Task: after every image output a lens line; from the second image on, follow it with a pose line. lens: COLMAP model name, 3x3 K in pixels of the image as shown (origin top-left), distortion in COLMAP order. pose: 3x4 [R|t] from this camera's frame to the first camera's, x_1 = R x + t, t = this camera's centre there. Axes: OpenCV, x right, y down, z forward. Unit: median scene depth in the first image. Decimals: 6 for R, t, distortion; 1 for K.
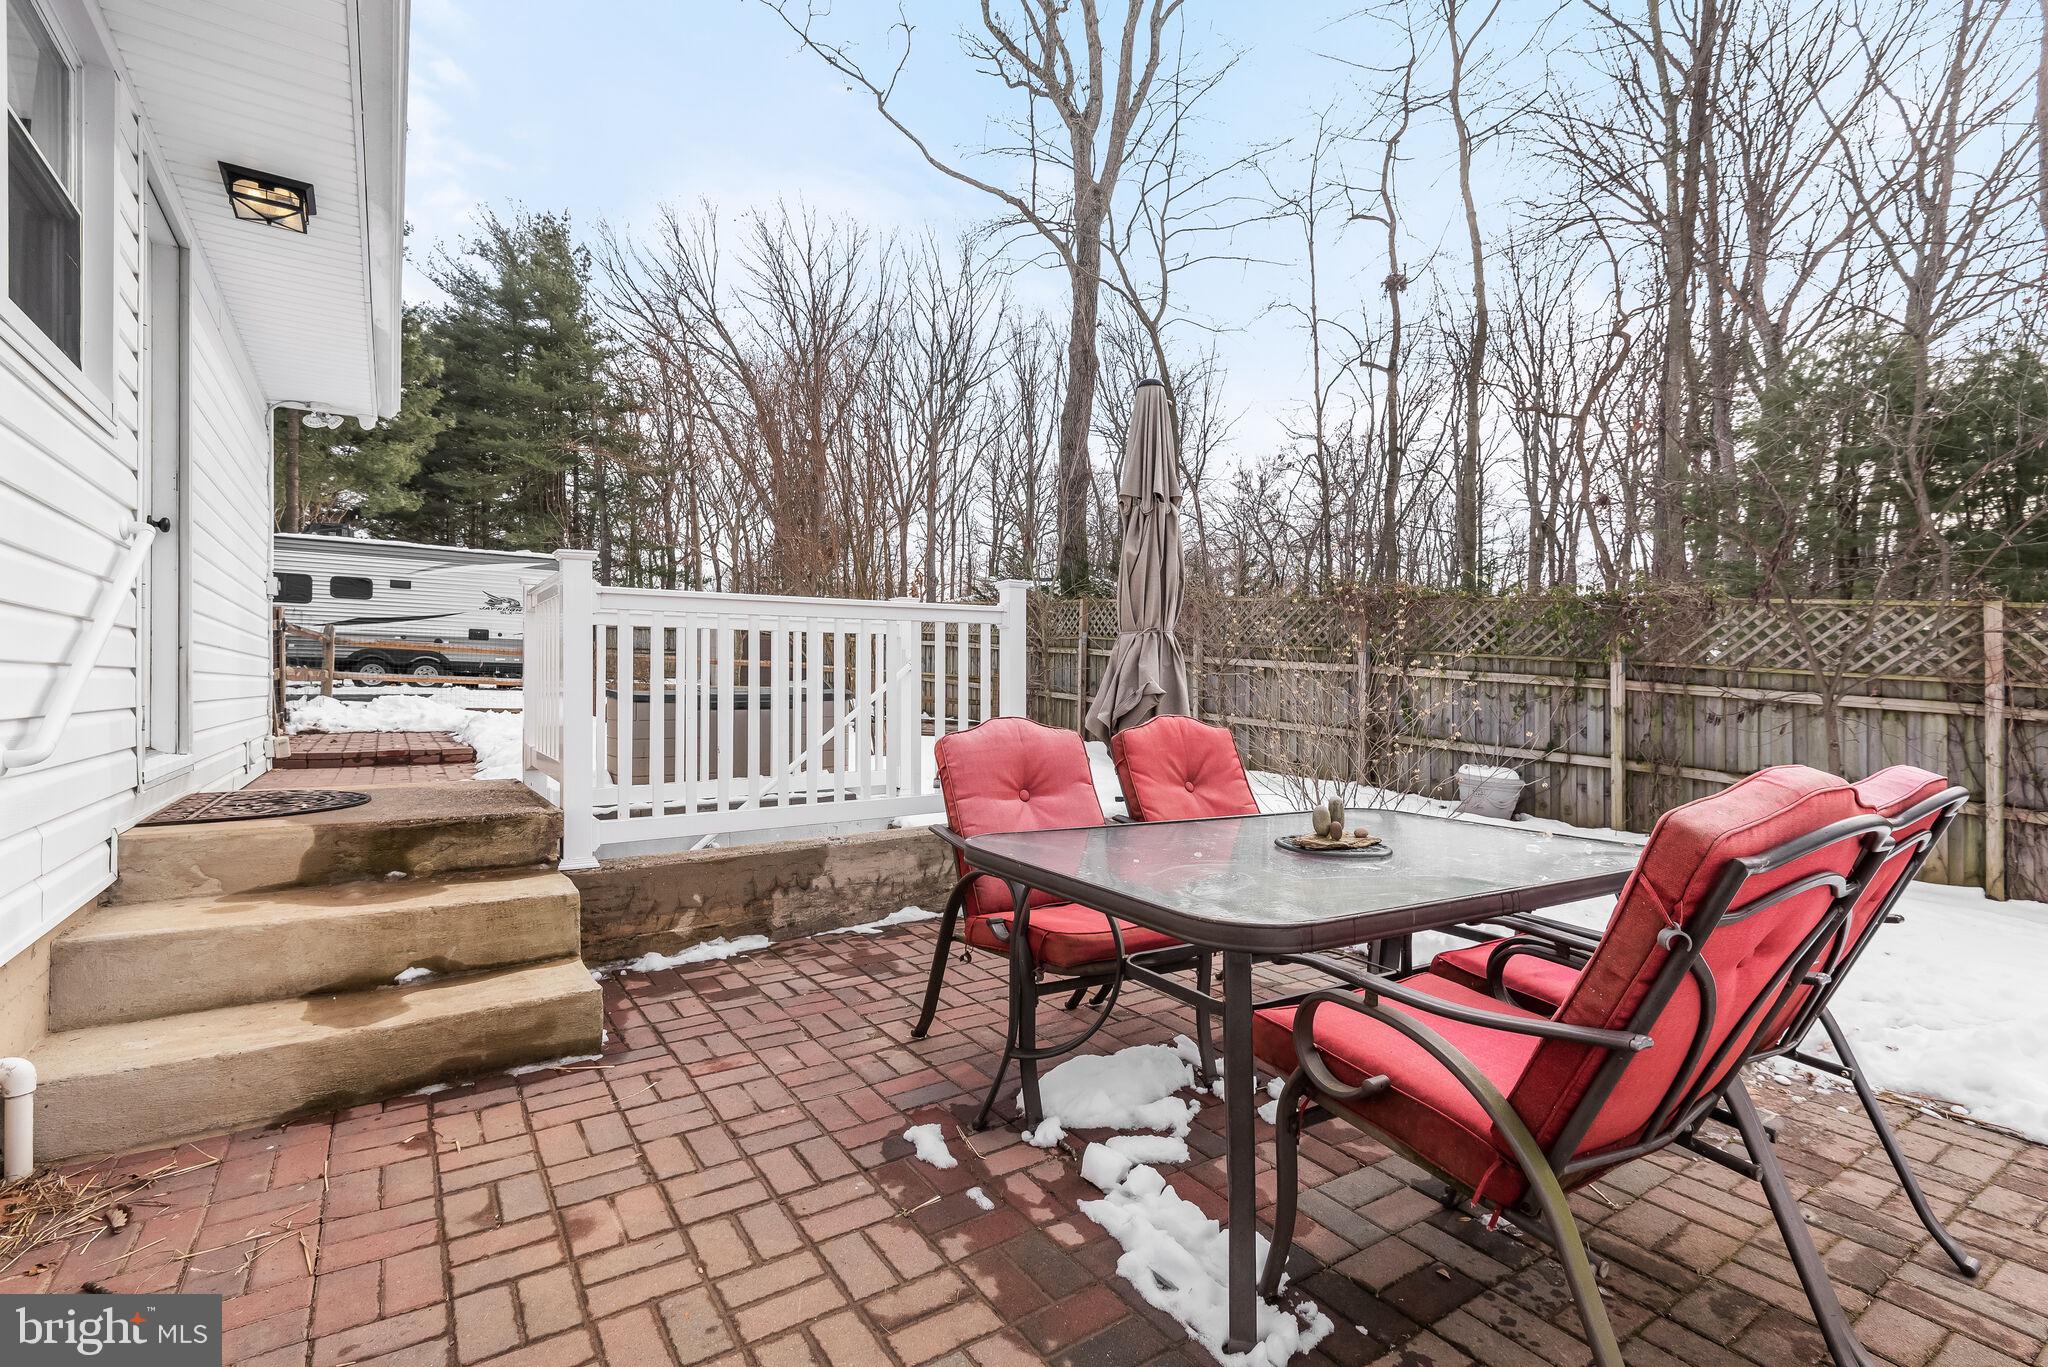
lens RADIAL K [[929.2, 0, 1026.0], [0, 929.2, 678.7], [0, 0, 1]] dist [-0.004177, -0.000856]
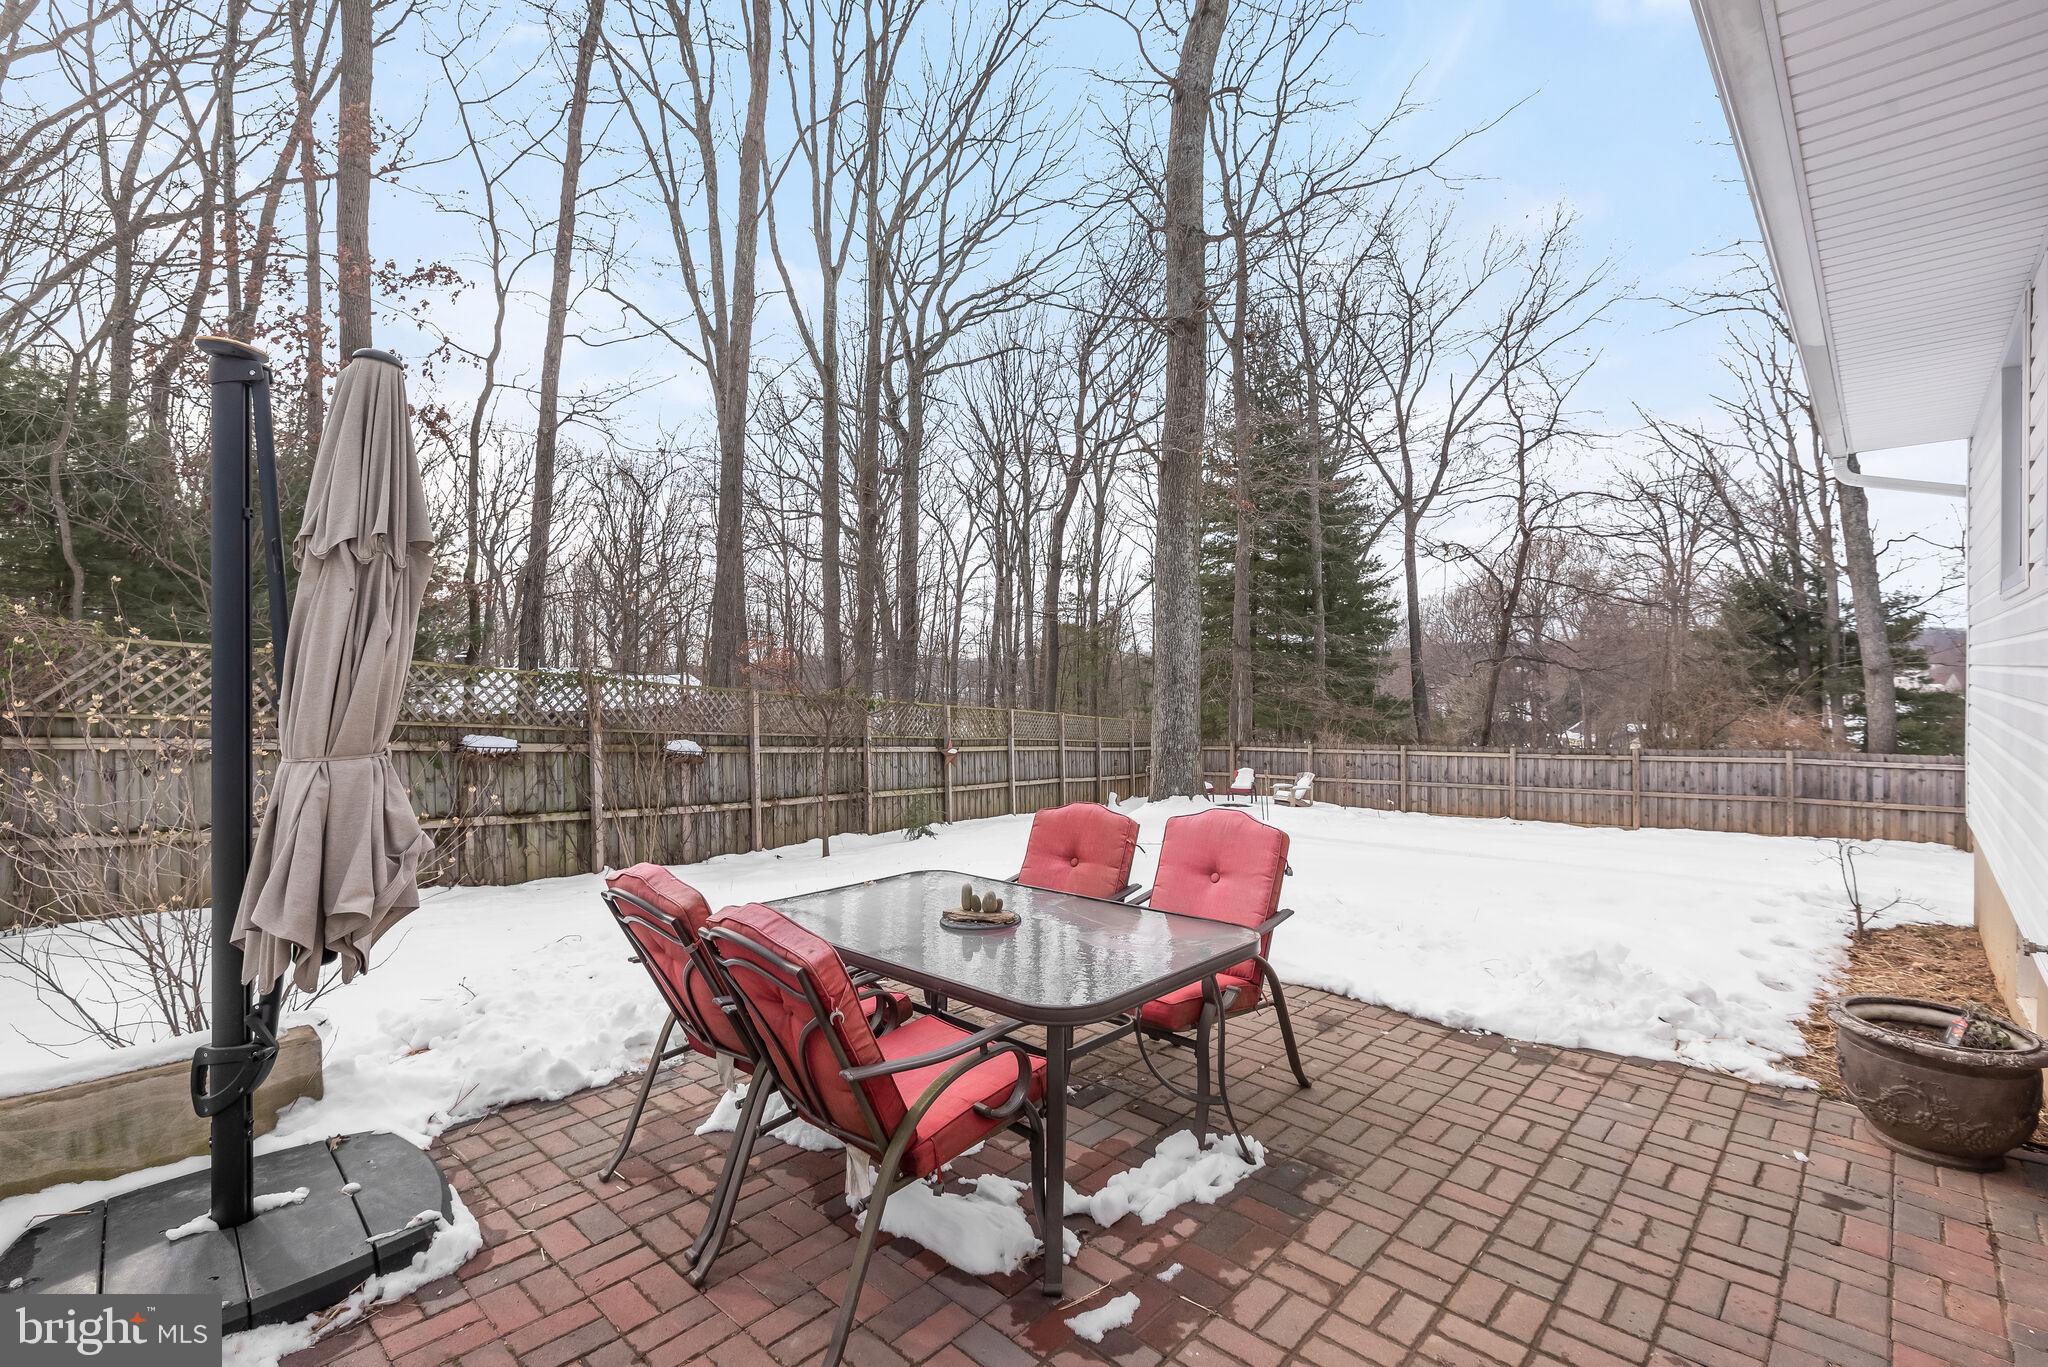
lens RADIAL K [[929.2, 0, 1017.8], [0, 929.2, 677.0], [0, 0, 1]] dist [-0.004177, -0.000856]
pose [[-0.218764, -0.010712, 0.975719, -1.175500], [0.006545, 0.999901, 0.012445, -0.224458], [-0.975756, 0.009109, -0.218673, 1.462719]]
